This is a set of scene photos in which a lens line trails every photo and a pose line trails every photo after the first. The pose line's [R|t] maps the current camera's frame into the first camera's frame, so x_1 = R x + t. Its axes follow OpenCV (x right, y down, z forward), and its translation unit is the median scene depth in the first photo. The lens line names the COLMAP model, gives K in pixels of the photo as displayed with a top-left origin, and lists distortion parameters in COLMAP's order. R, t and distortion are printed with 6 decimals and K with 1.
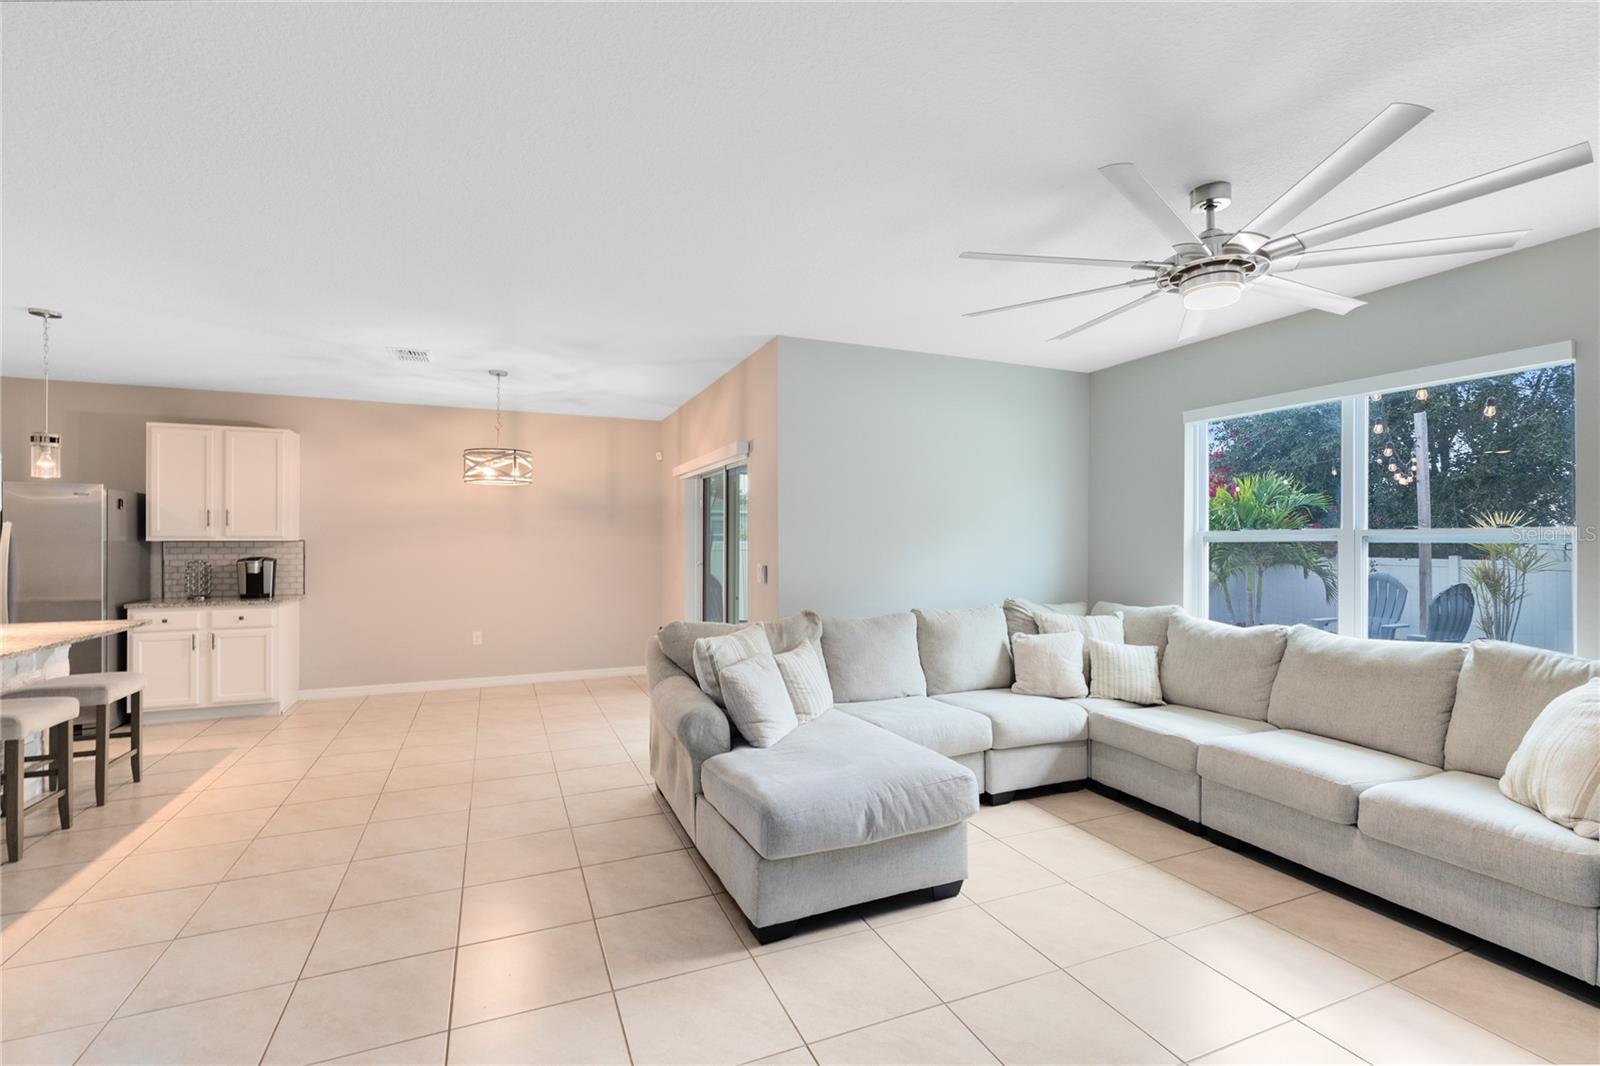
lens RADIAL K [[723.7, 0, 795.2], [0, 723.7, 538.6], [0, 0, 1]] dist [0.004203, 0.000186]
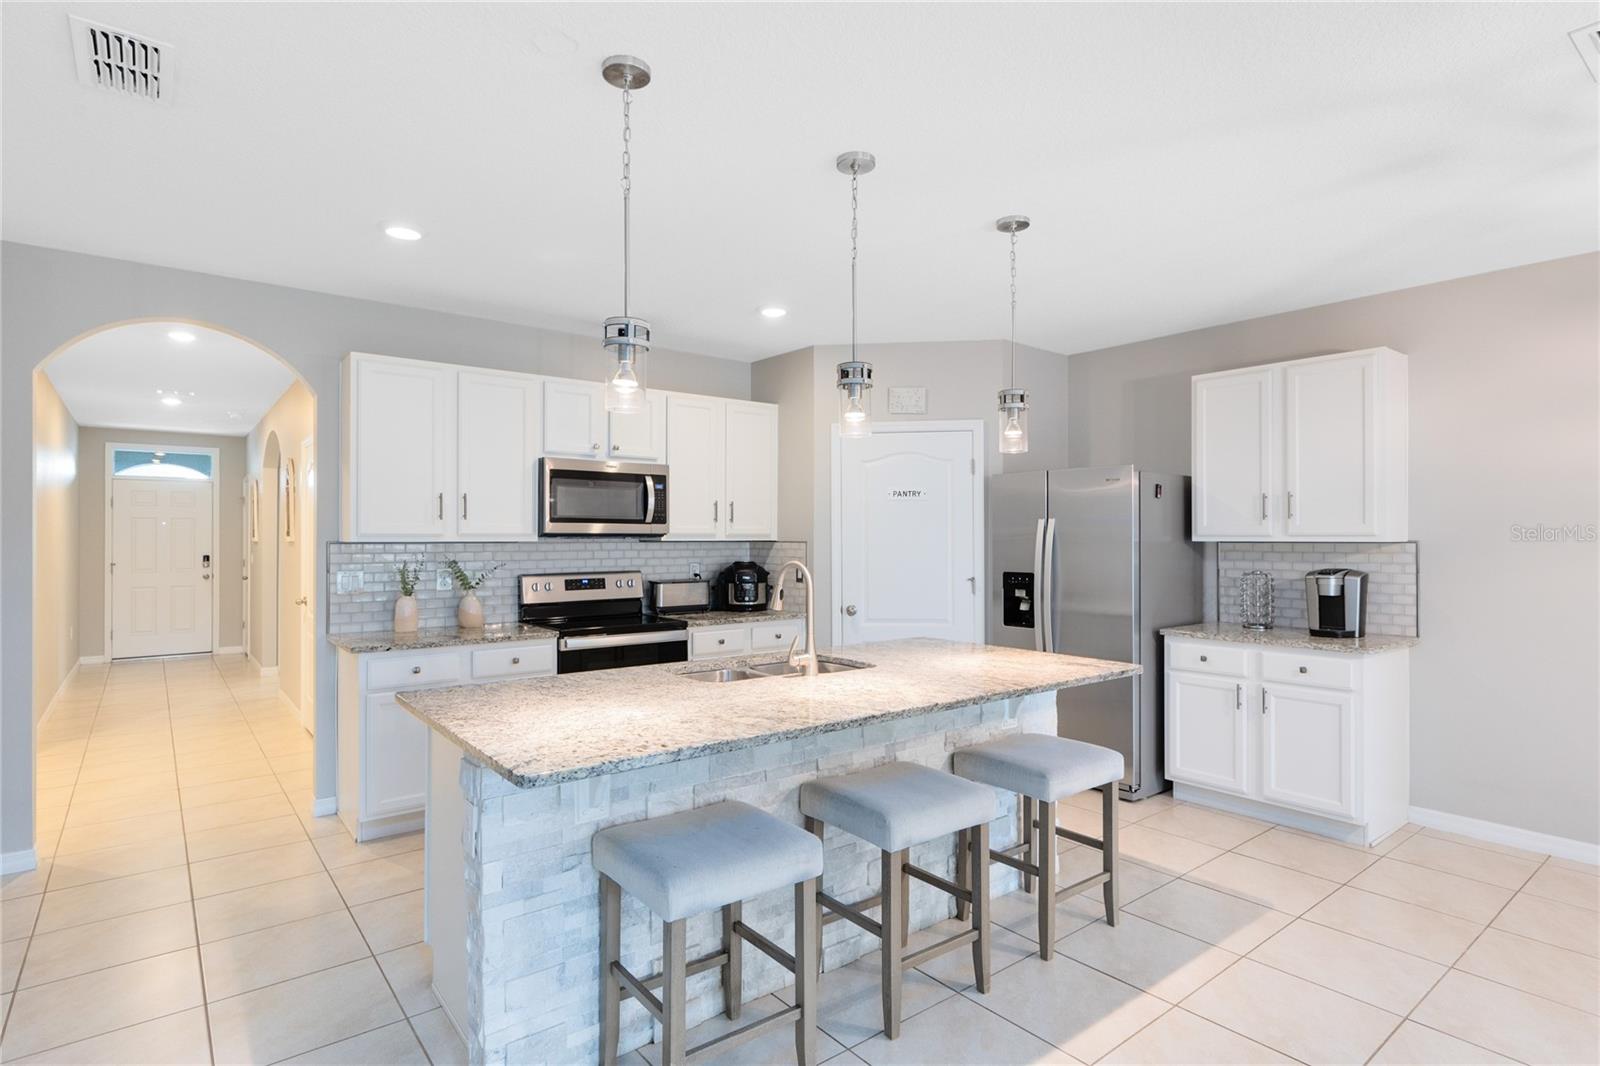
lens RADIAL K [[826.4, 0, 801.0], [0, 826.4, 530.6], [0, 0, 1]] dist [0.000550, -0.005755]
pose [[0.277659, -0.007642, -0.960649, -0.230595], [-0.001715, 0.999963, -0.008450, 0.000010], [0.960678, 0.003994, 0.277636, 0.430293]]
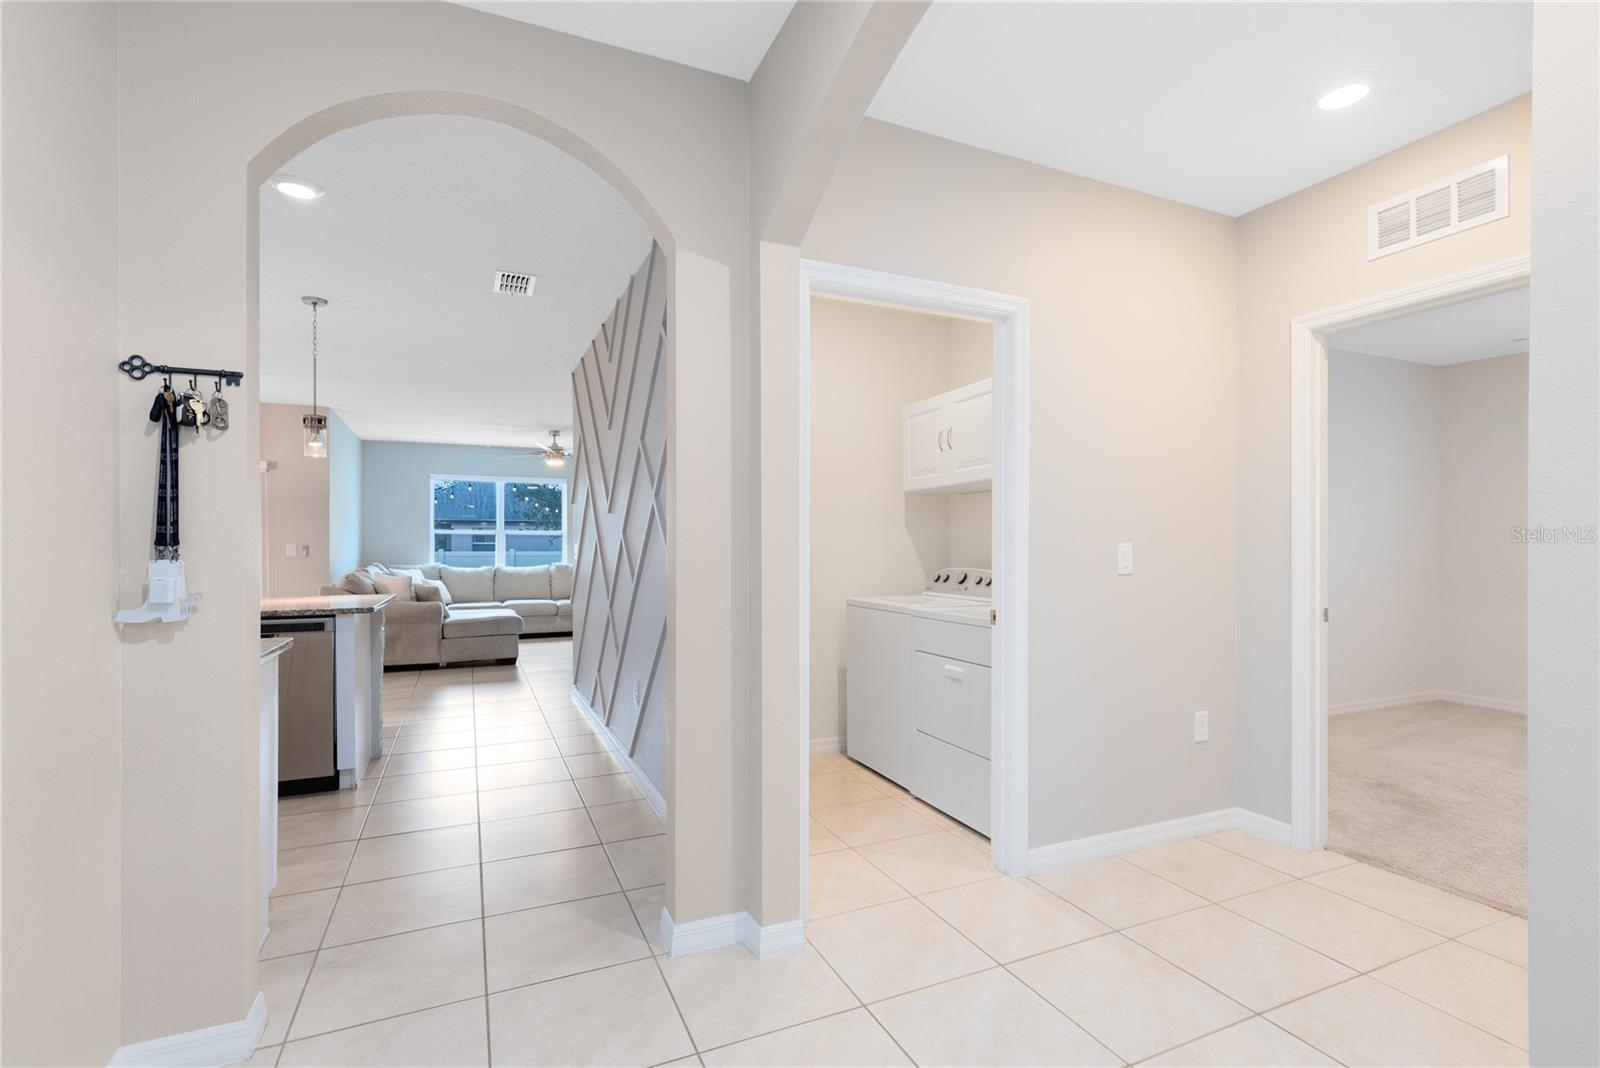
lens RADIAL K [[723.7, 0, 797.8], [0, 723.7, 546.2], [0, 0, 1]] dist [0.004203, 0.000186]
pose [[-0.026422, -0.001161, 0.999650, -1.436430], [0.001148, 0.999999, 0.001192, 0.032914], [-0.999650, 0.001179, -0.026421, -0.038313]]
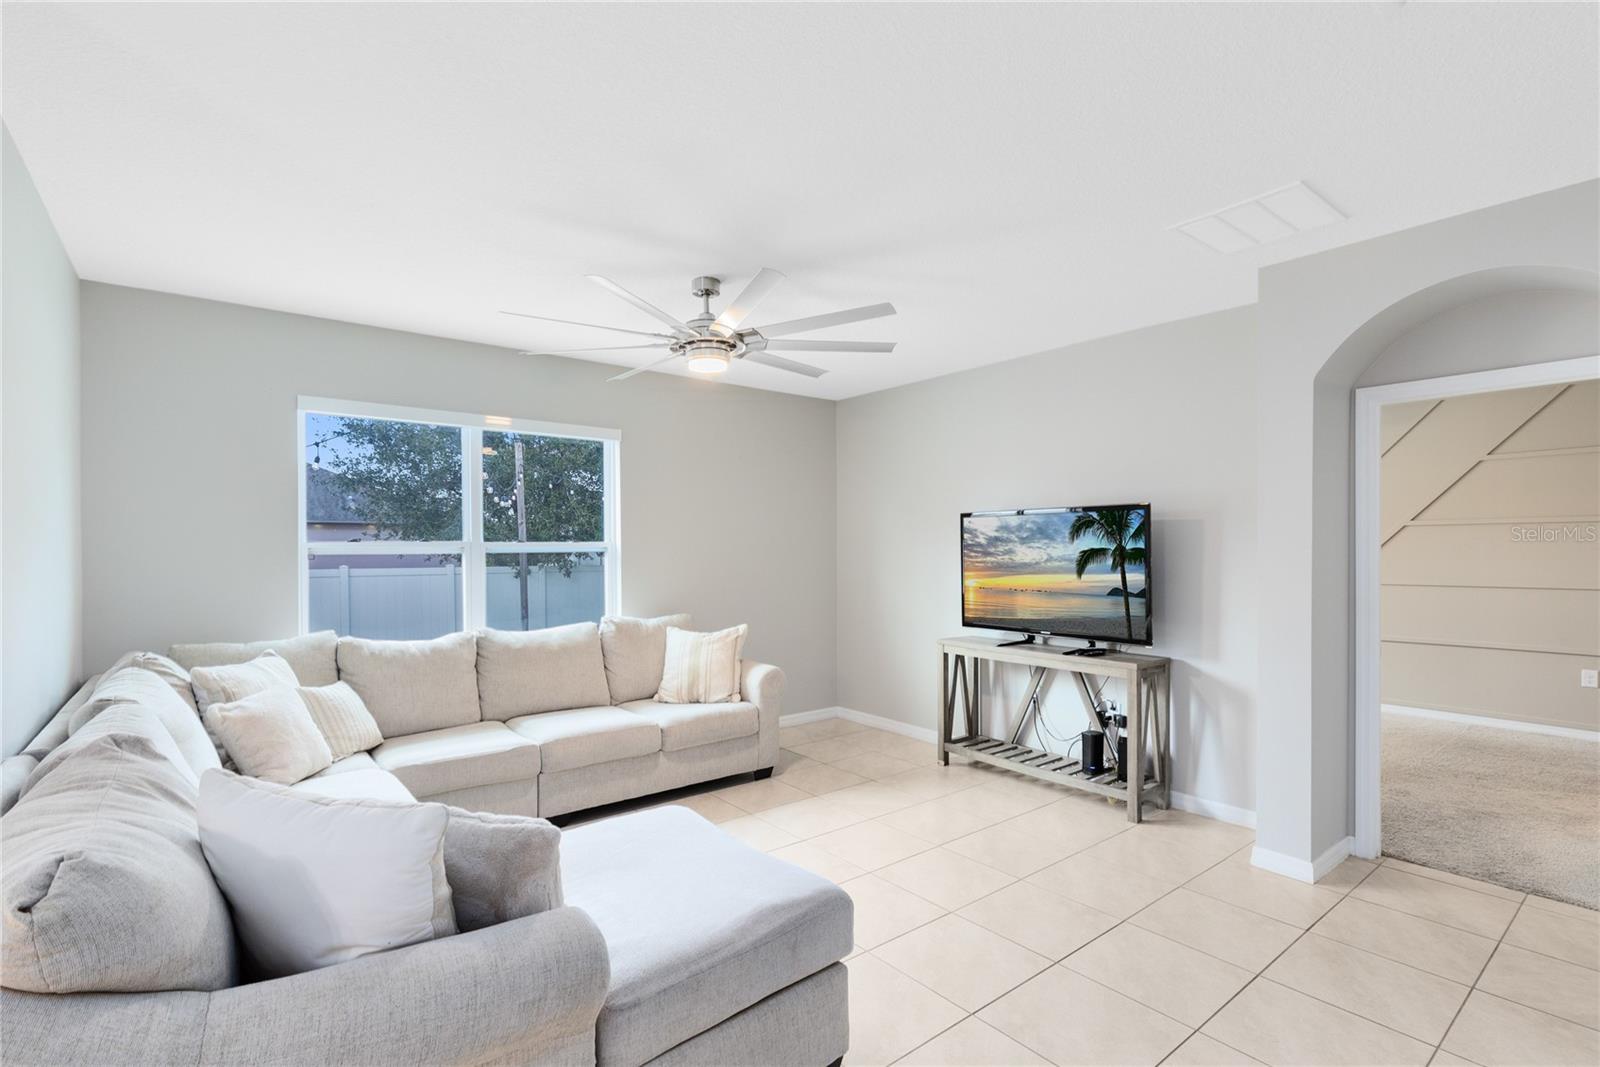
lens RADIAL K [[723.7, 0, 805.4], [0, 723.7, 551.6], [0, 0, 1]] dist [0.004203, 0.000186]
pose [[-0.278791, 0.000619, 0.960352, -0.357478], [0.002761, 0.999996, 0.000157, 0.002342], [-0.960348, 0.002695, -0.278791, 0.583362]]
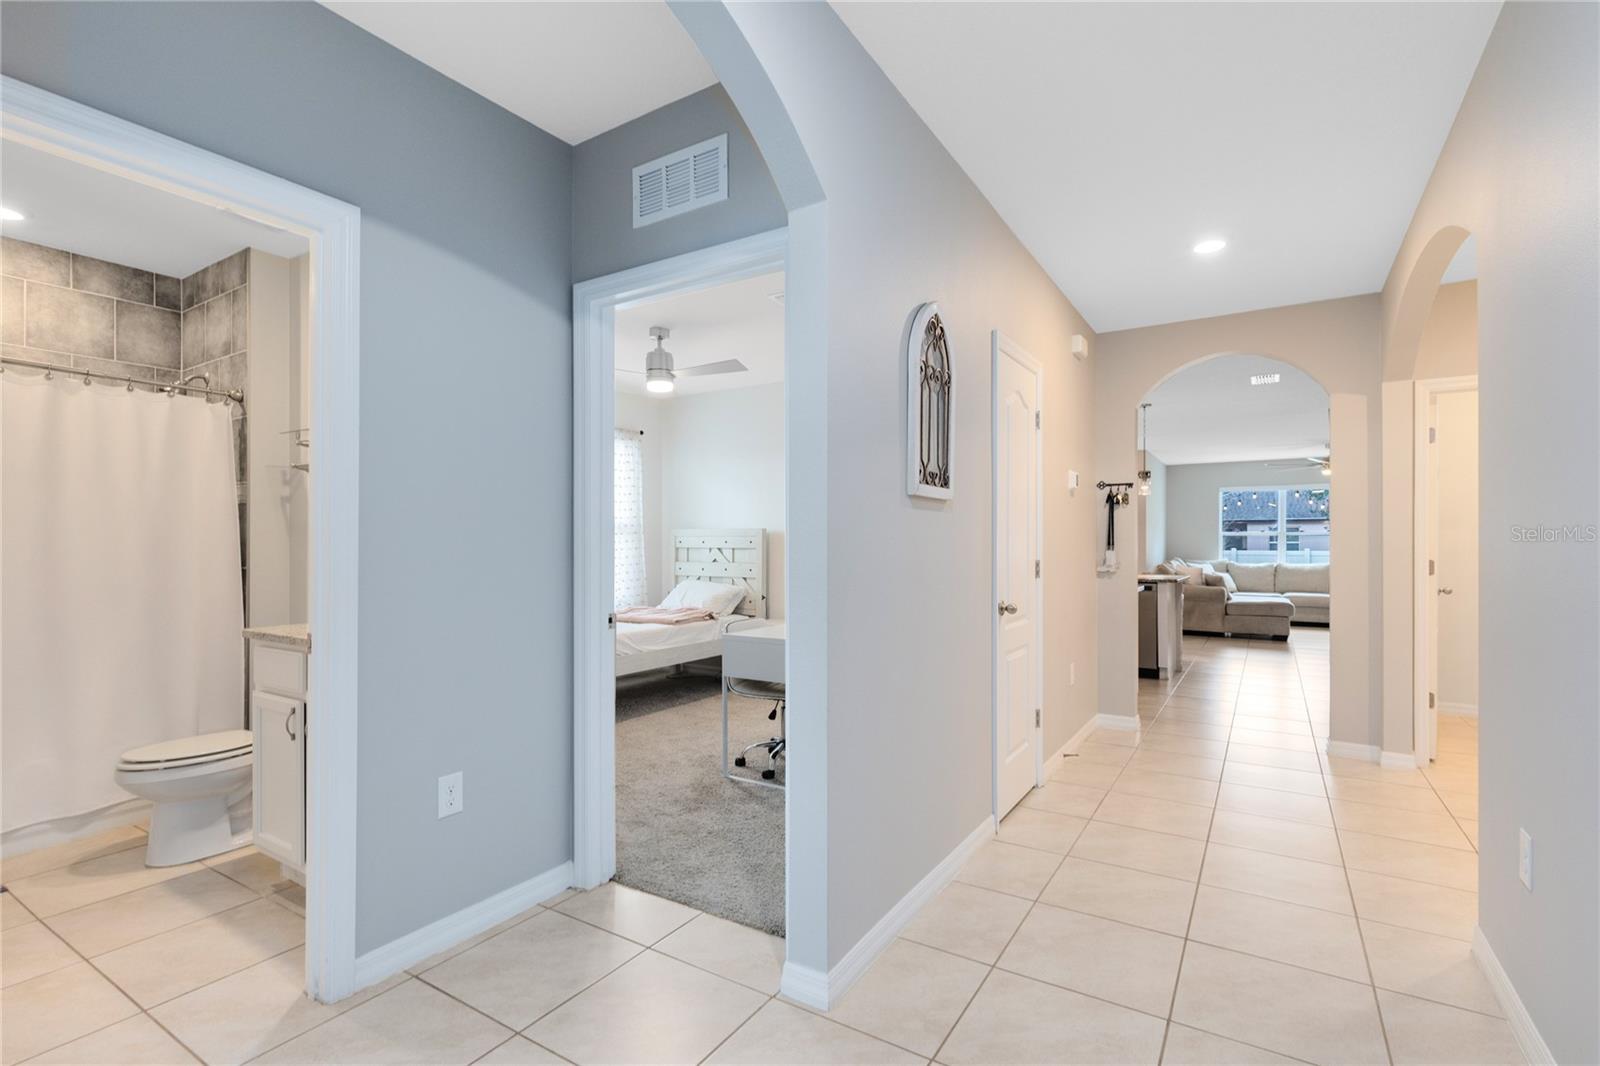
lens RADIAL K [[723.7, 0, 815.9], [0, 723.7, 542.5], [0, 0, 1]] dist [0.004203, 0.000186]
pose [[0.819806, 0.001426, 0.572640, -1.924458], [0.000903, 0.999992, -0.003781, 0.032111], [-0.572641, 0.003617, 0.819798, -0.299703]]
